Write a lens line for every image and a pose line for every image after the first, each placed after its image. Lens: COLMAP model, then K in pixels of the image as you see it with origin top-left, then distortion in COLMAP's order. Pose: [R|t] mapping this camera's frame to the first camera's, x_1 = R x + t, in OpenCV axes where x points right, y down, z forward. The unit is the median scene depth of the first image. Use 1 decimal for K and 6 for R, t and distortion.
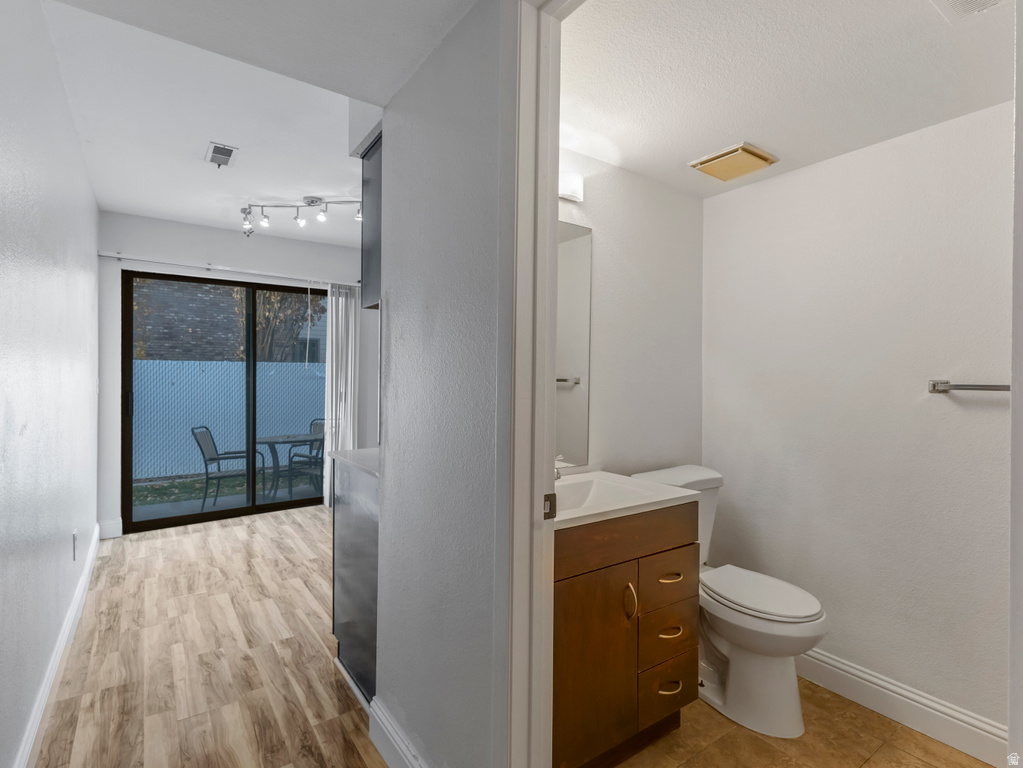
lens RADIAL K [[504.3, 0, 509.4], [0, 504.3, 375.7], [0, 0, 1]] dist [0.012813, -0.003142]
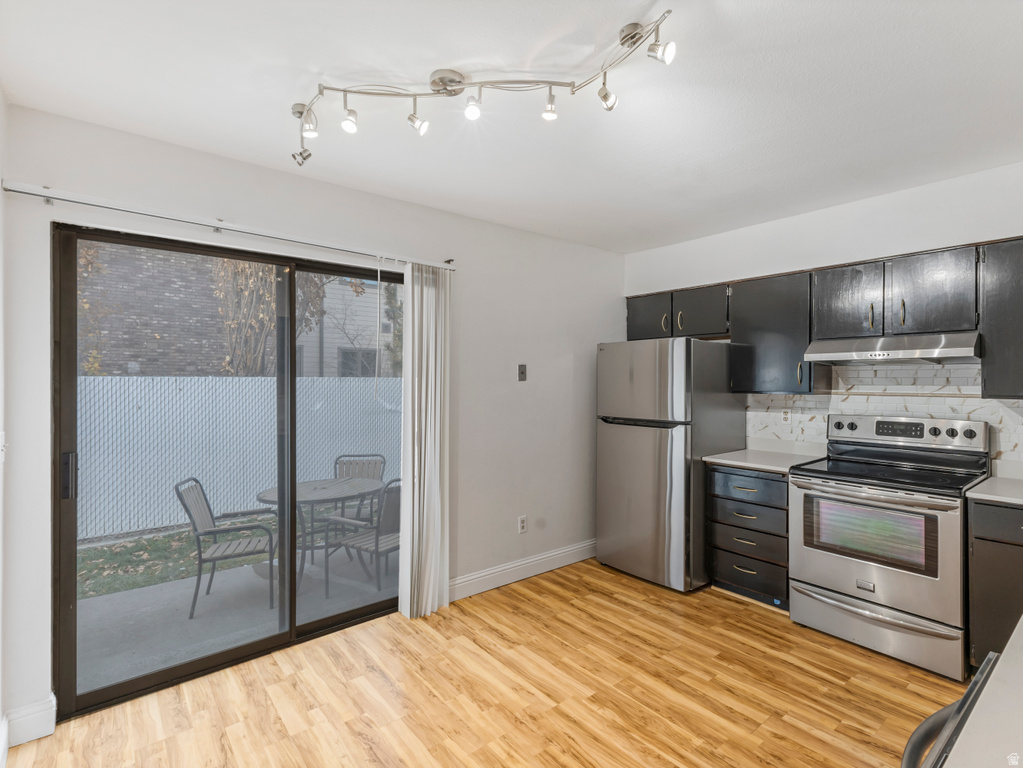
lens RADIAL K [[504.3, 0, 519.7], [0, 504.3, 381.7], [0, 0, 1]] dist [0.012813, -0.003142]
pose [[0.997660, -0.003437, 0.068285, -0.281000], [0.003460, 0.999994, -0.000224, -0.036223], [-0.068284, 0.000460, 0.997666, 0.389546]]
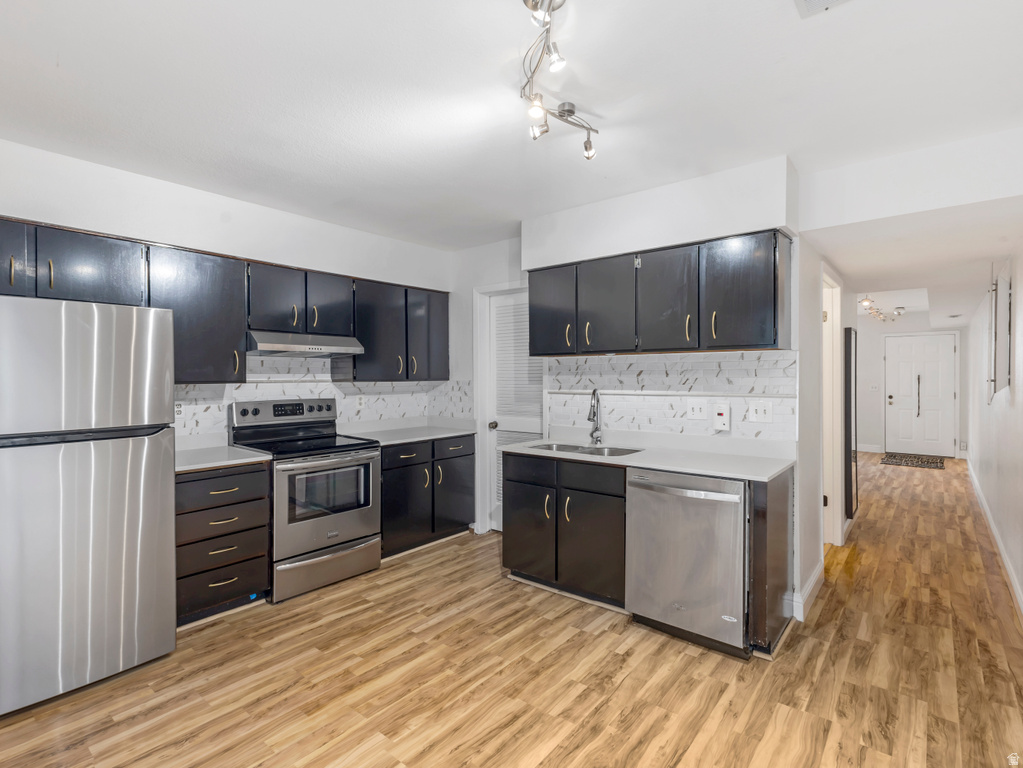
lens RADIAL K [[504.3, 0, 510.6], [0, 504.3, 380.0], [0, 0, 1]] dist [0.012813, -0.003142]
pose [[-0.249561, -0.015869, 0.968229, -0.611760], [0.001392, 0.999859, 0.016746, -0.033038], [-0.968358, 0.005527, -0.249504, 0.883086]]
